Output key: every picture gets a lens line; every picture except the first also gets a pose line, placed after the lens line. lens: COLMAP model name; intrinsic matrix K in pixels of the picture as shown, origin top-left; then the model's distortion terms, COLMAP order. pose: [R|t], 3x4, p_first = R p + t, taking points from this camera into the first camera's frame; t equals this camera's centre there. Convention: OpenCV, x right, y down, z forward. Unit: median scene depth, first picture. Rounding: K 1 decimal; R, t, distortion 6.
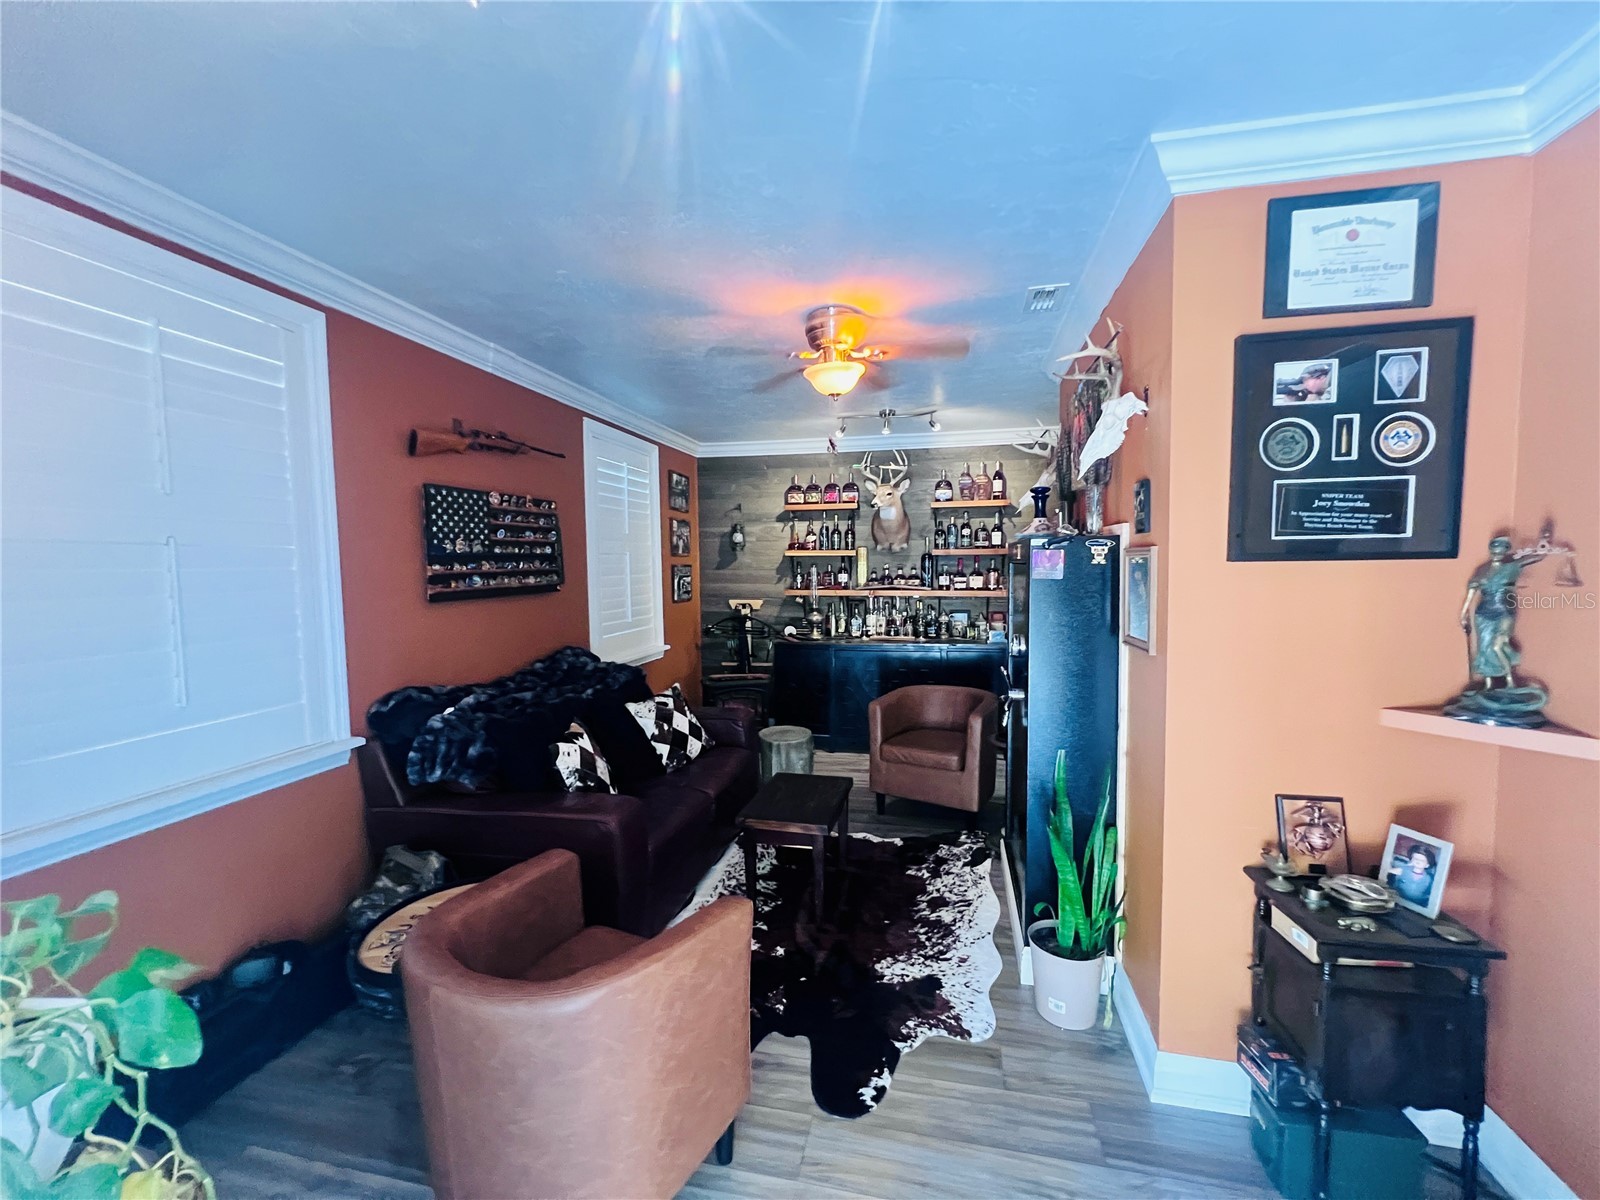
lens RADIAL K [[639.1, 0, 803.5], [0, 639.1, 601.2], [0, 0, 1]] dist [-0.000764, 0.000629]
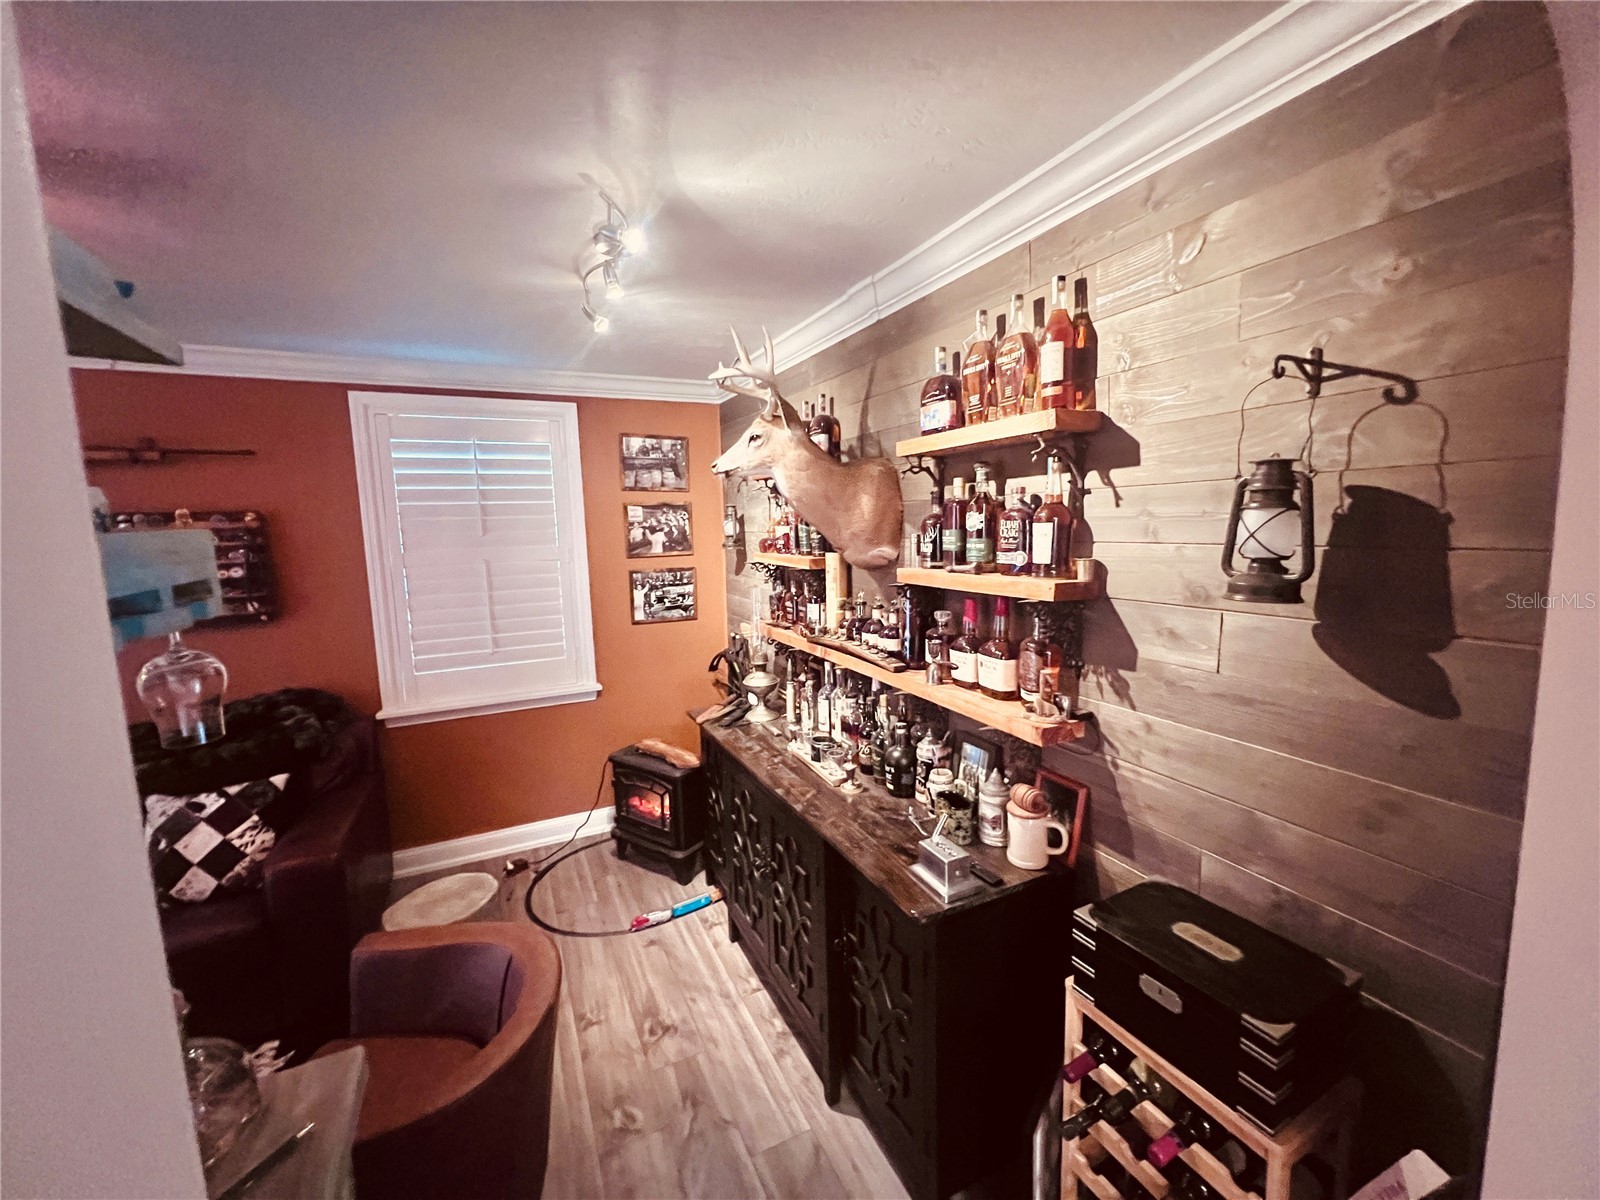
lens RADIAL K [[639.1, 0, 798.2], [0, 639.1, 602.5], [0, 0, 1]] dist [-0.000764, 0.000629]
pose [[0.622428, 0.092083, -0.777241, 0.630285], [-0.027833, 0.995031, 0.095597, -0.129205], [0.782182, -0.037869, 0.621899, 0.969851]]
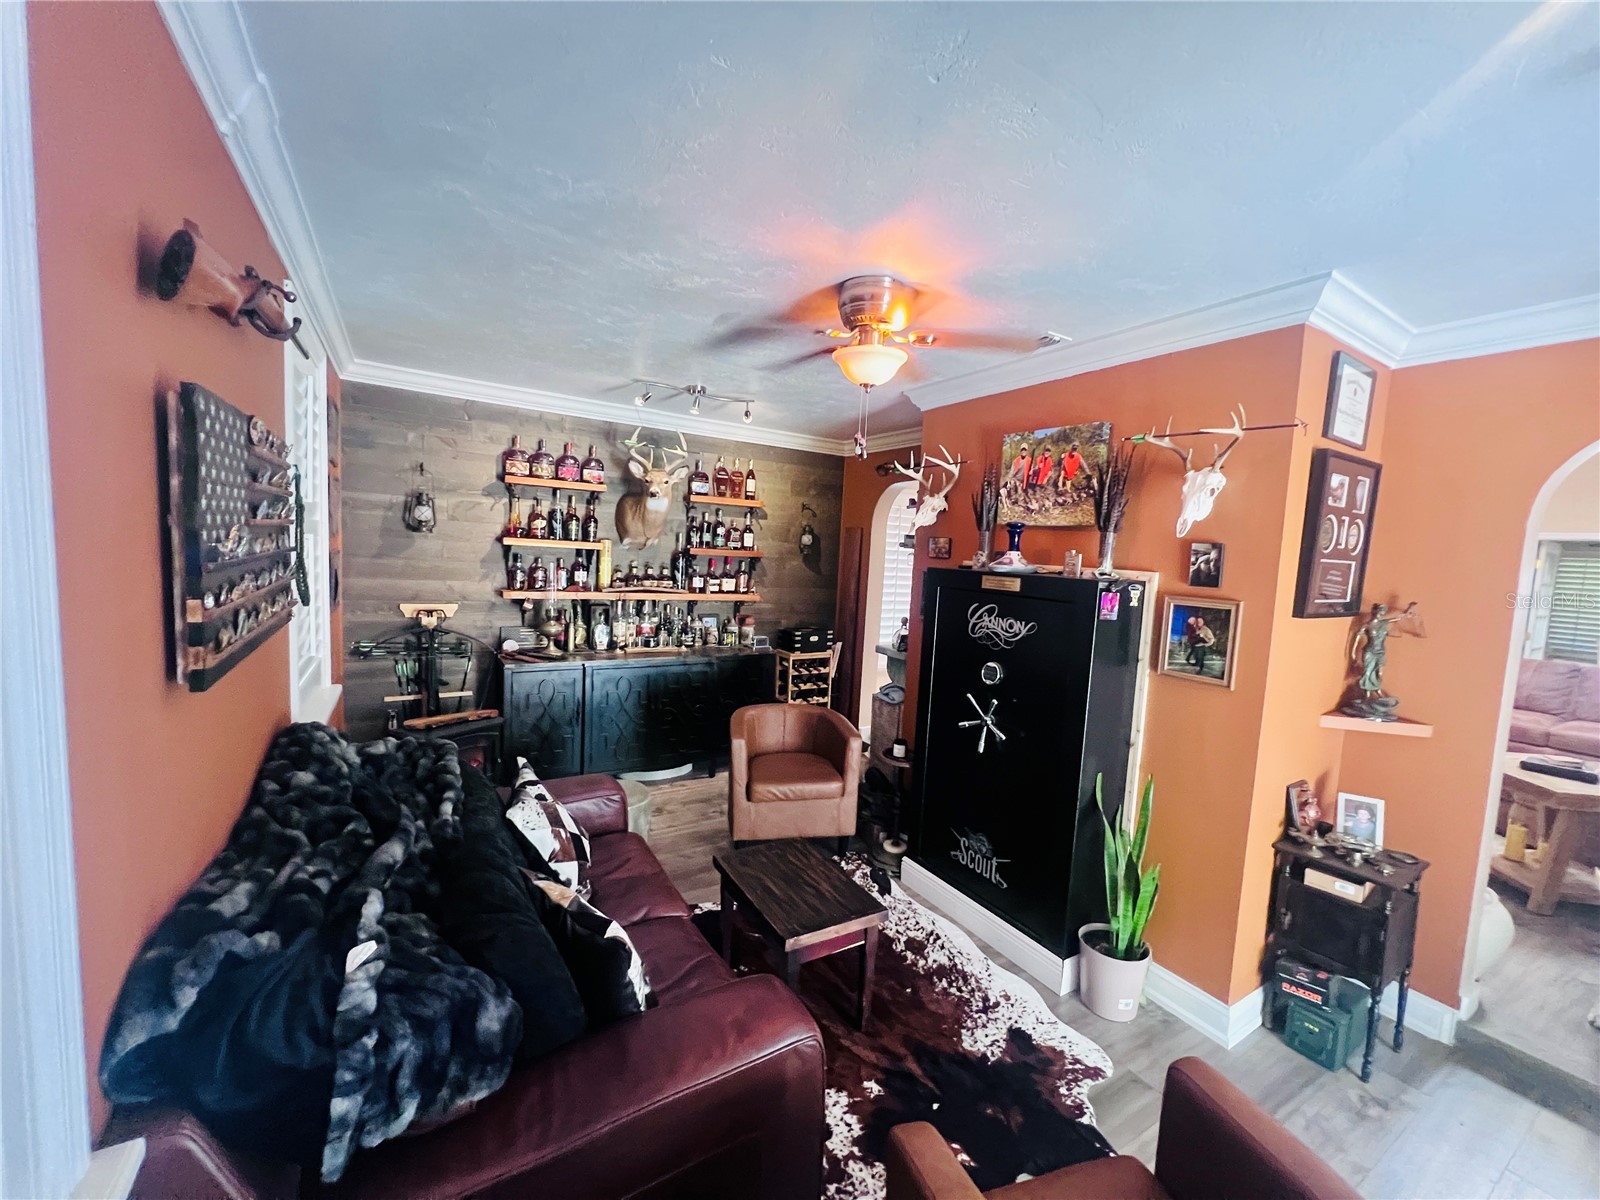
lens RADIAL K [[639.1, 0, 801.0], [0, 639.1, 601.7], [0, 0, 1]] dist [-0.000764, 0.000629]
pose [[0.717894, -0.009238, 0.696091, -0.422361], [-0.018879, 0.999286, 0.032732, -0.051683], [-0.695896, -0.036639, 0.717207, 0.335276]]
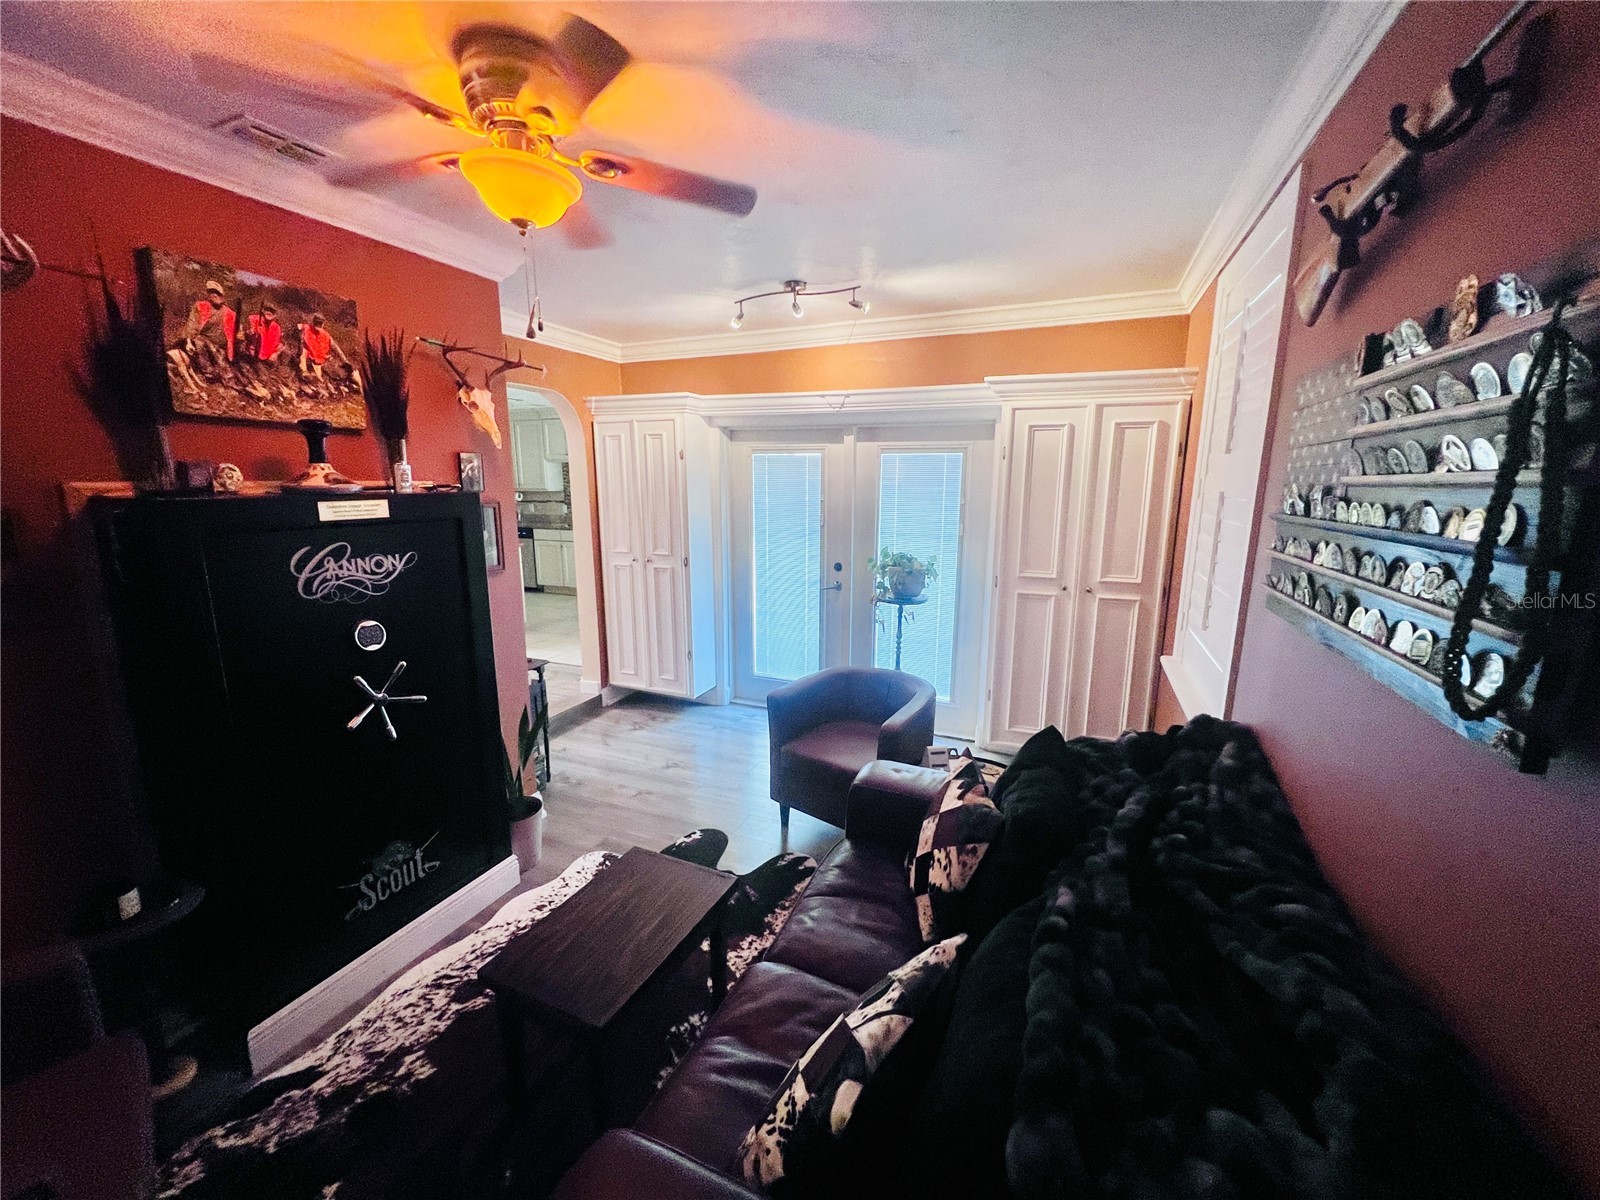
lens RADIAL K [[639.1, 0, 802.0], [0, 639.1, 601.8], [0, 0, 1]] dist [-0.000764, 0.000629]
pose [[-0.983628, -0.025347, 0.178421, -0.211087], [0.019706, 0.968993, 0.246299, -0.100304], [-0.179132, 0.245783, -0.952629, 1.125629]]
